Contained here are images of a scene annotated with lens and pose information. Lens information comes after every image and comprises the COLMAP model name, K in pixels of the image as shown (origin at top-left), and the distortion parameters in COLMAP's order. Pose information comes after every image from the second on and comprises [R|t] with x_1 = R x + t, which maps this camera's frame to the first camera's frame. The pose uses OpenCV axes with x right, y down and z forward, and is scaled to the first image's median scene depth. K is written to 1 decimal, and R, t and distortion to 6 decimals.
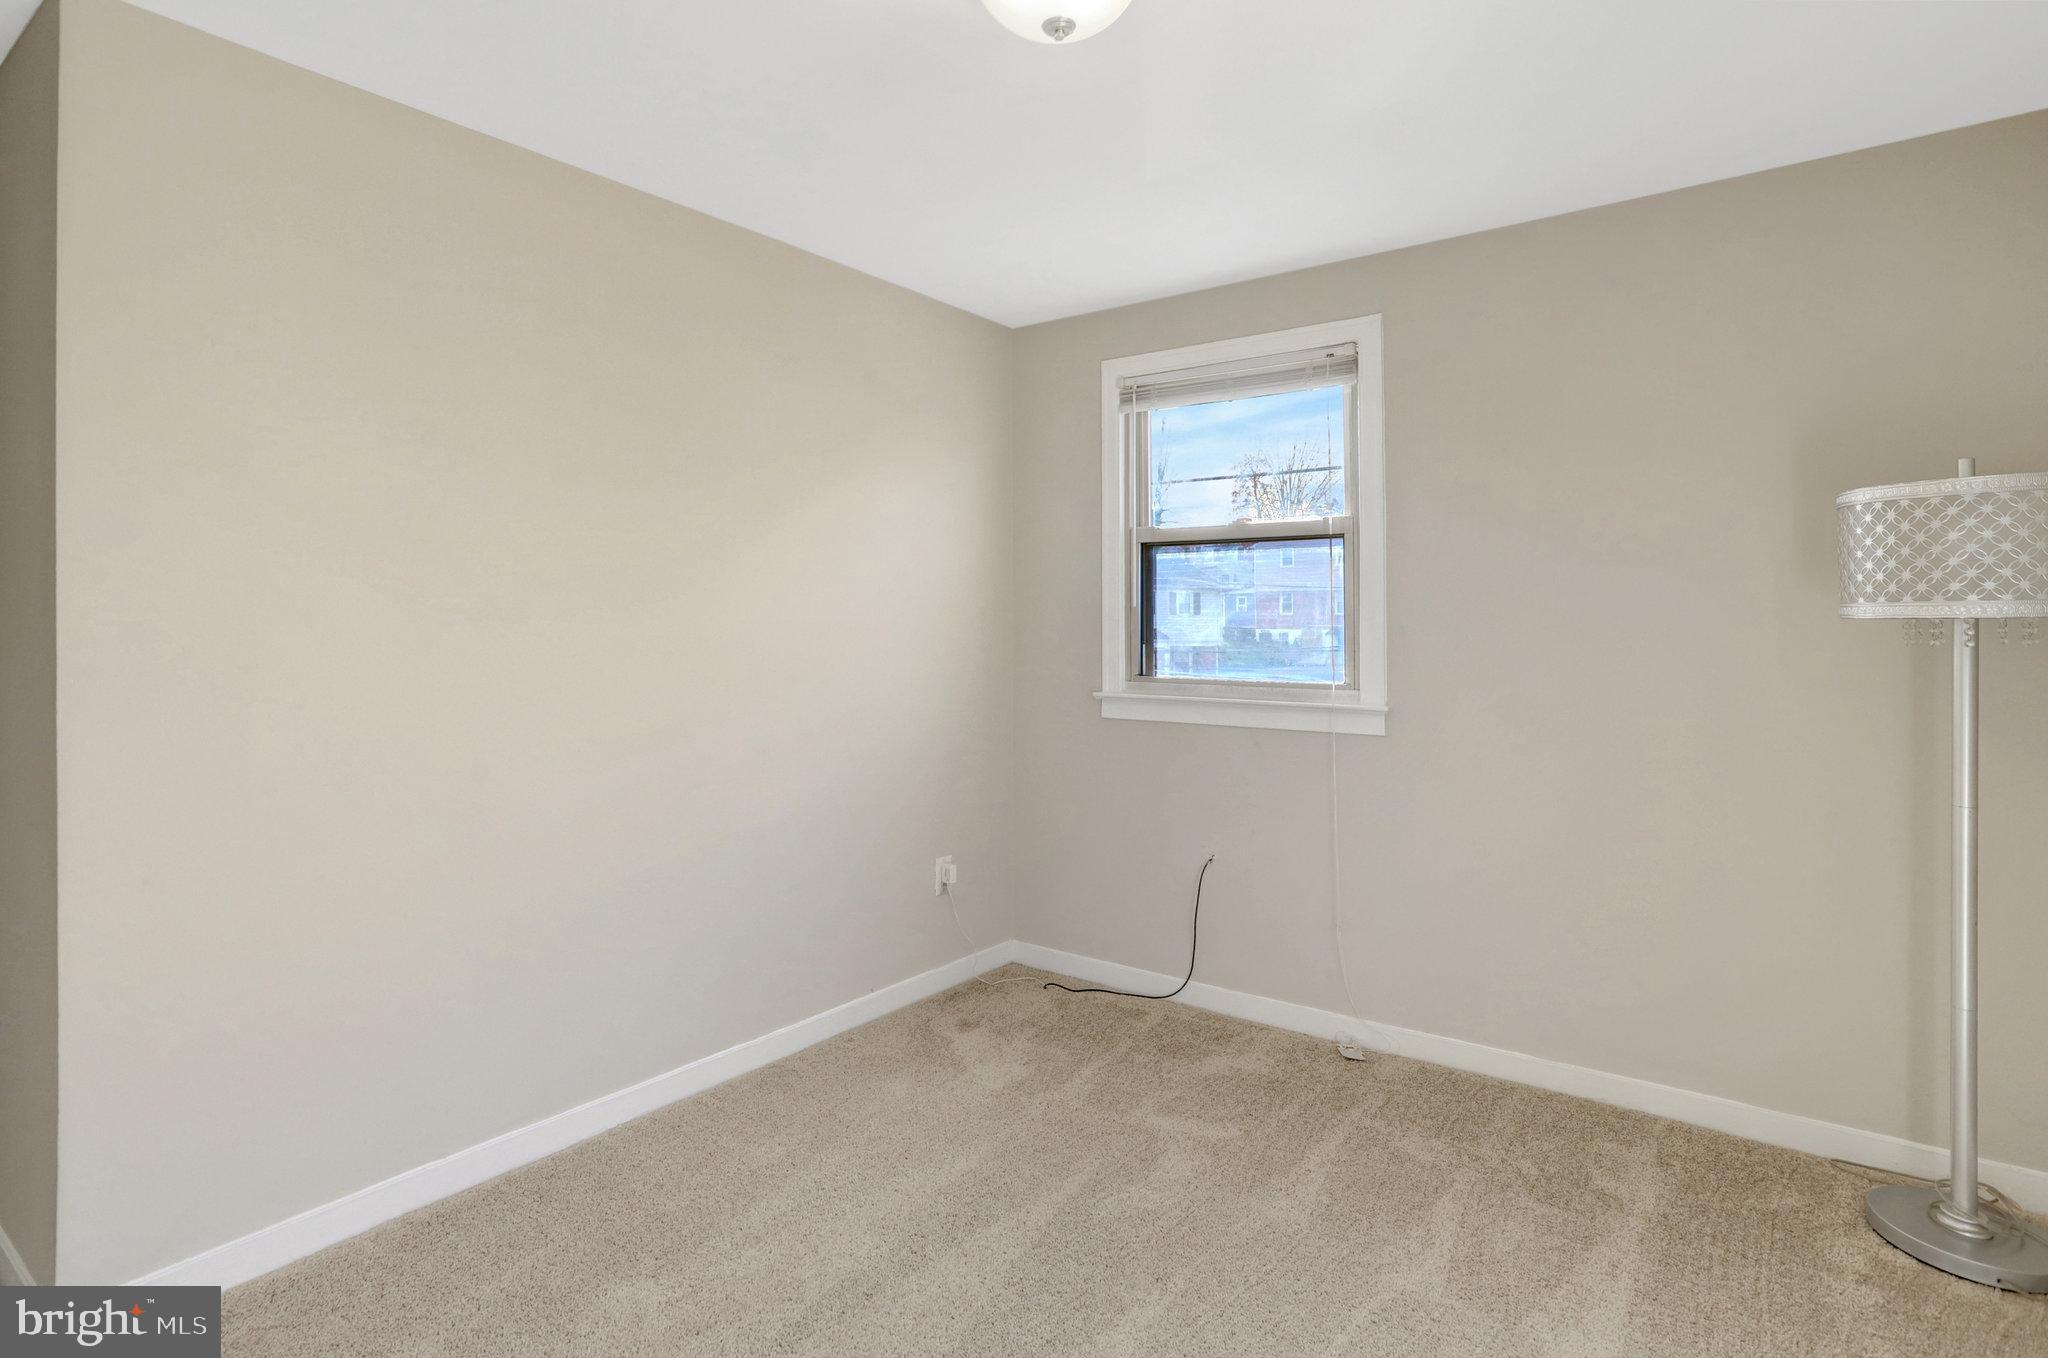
lens RADIAL K [[1024.8, 0, 1017.8], [0, 1024.8, 600.1], [0, 0, 1]] dist [-0.033372, -0.000043]
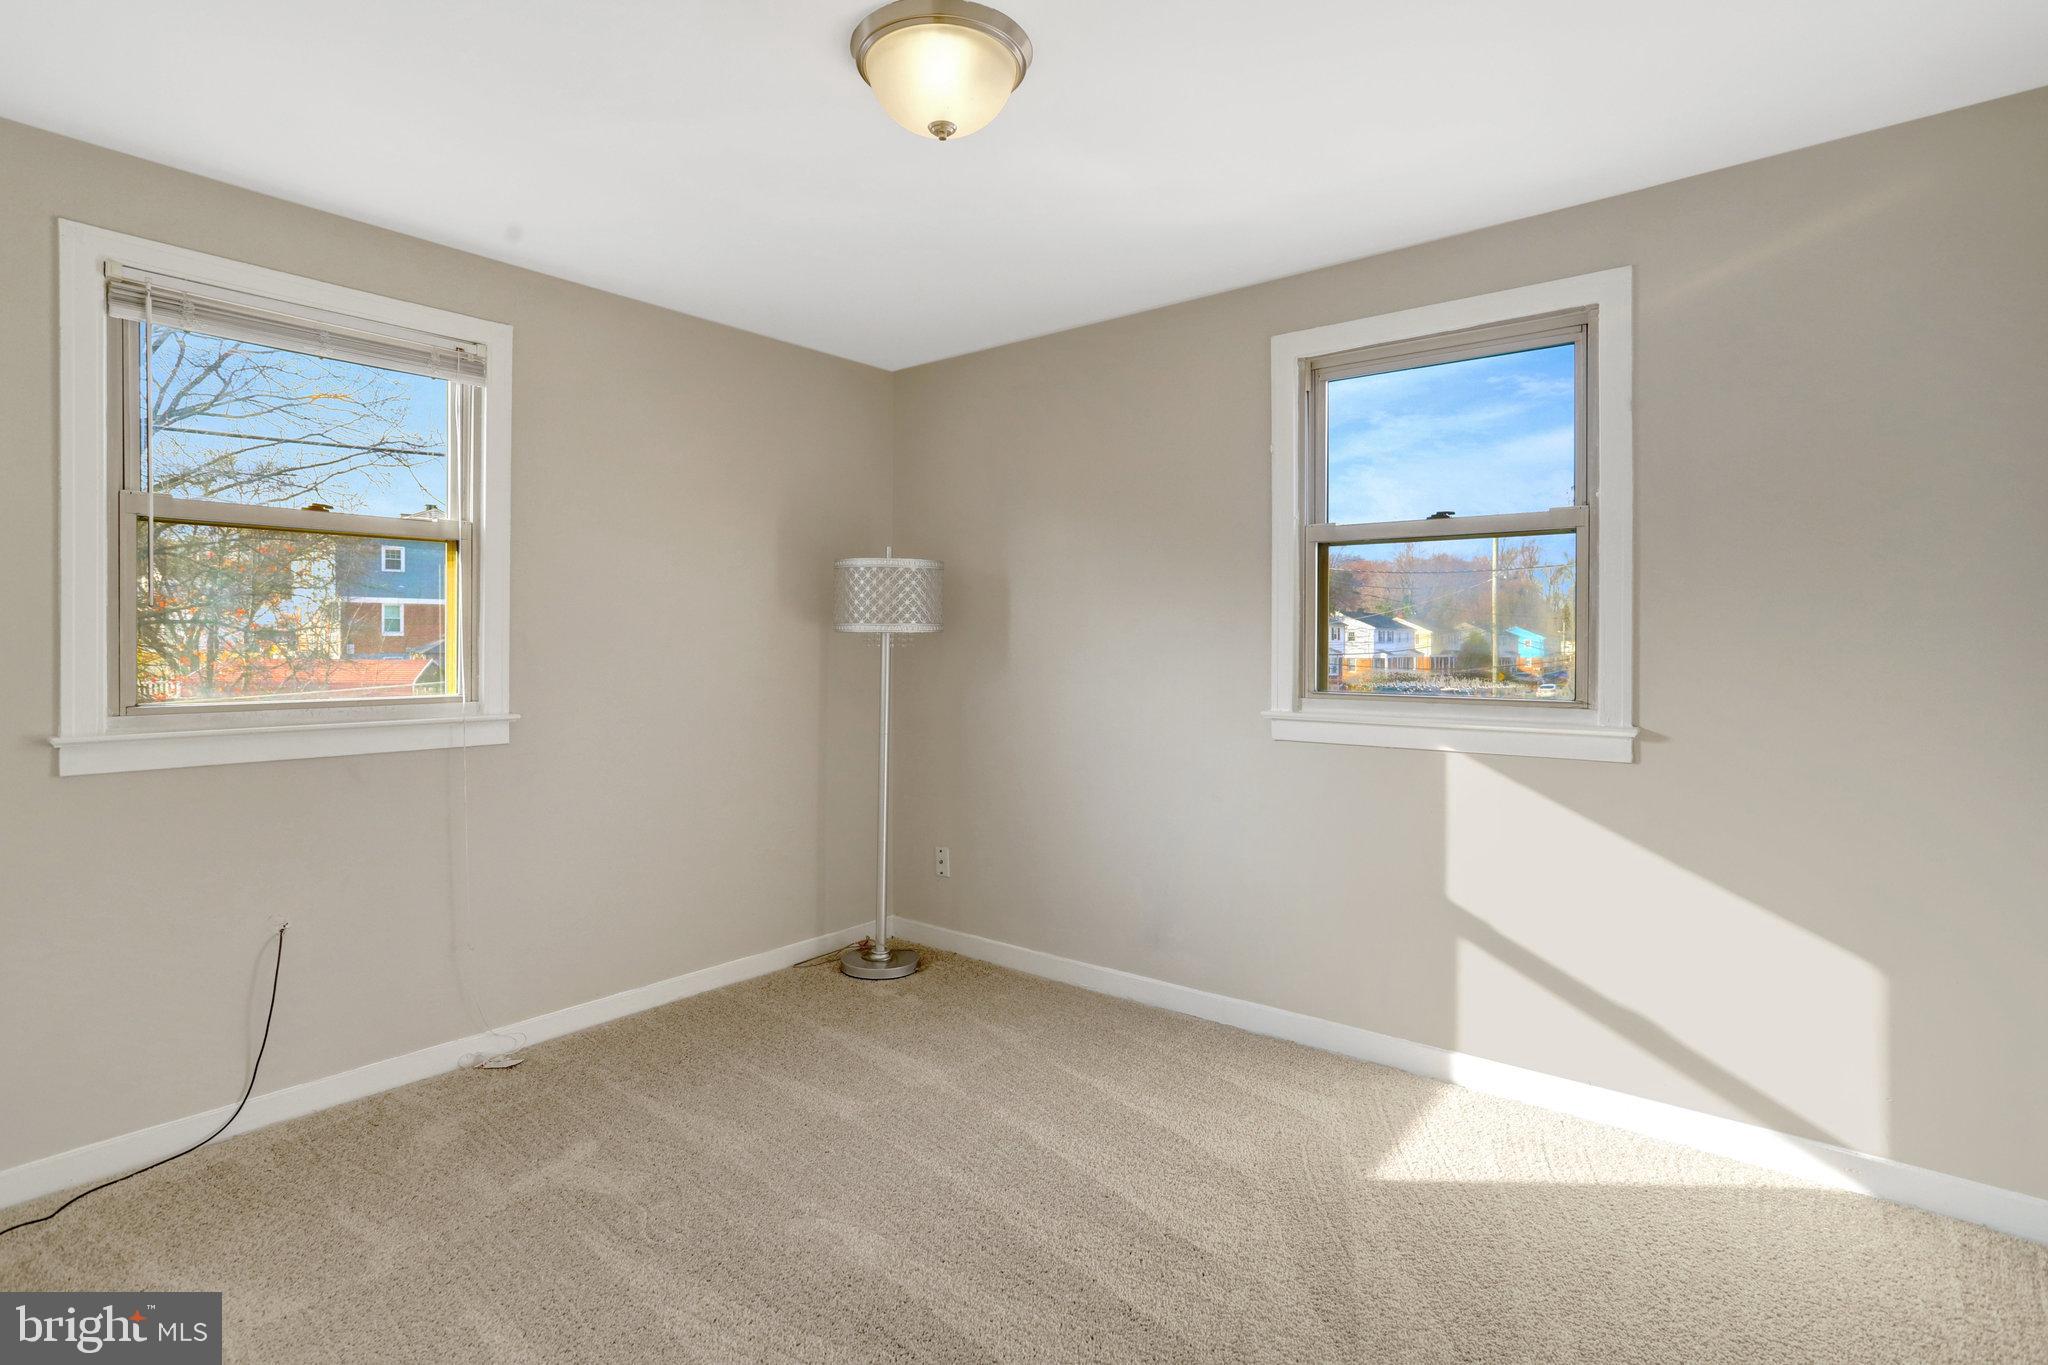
lens RADIAL K [[945.7, 0, 1021.6], [0, 945.7, 645.0], [0, 0, 1]] dist [-0.019662, 0.000149]
pose [[0.051103, -0.000017, 0.998693, -0.717467], [-0.021658, 0.999765, 0.001125, 0.029372], [-0.998459, -0.021687, 0.051091, 0.573329]]
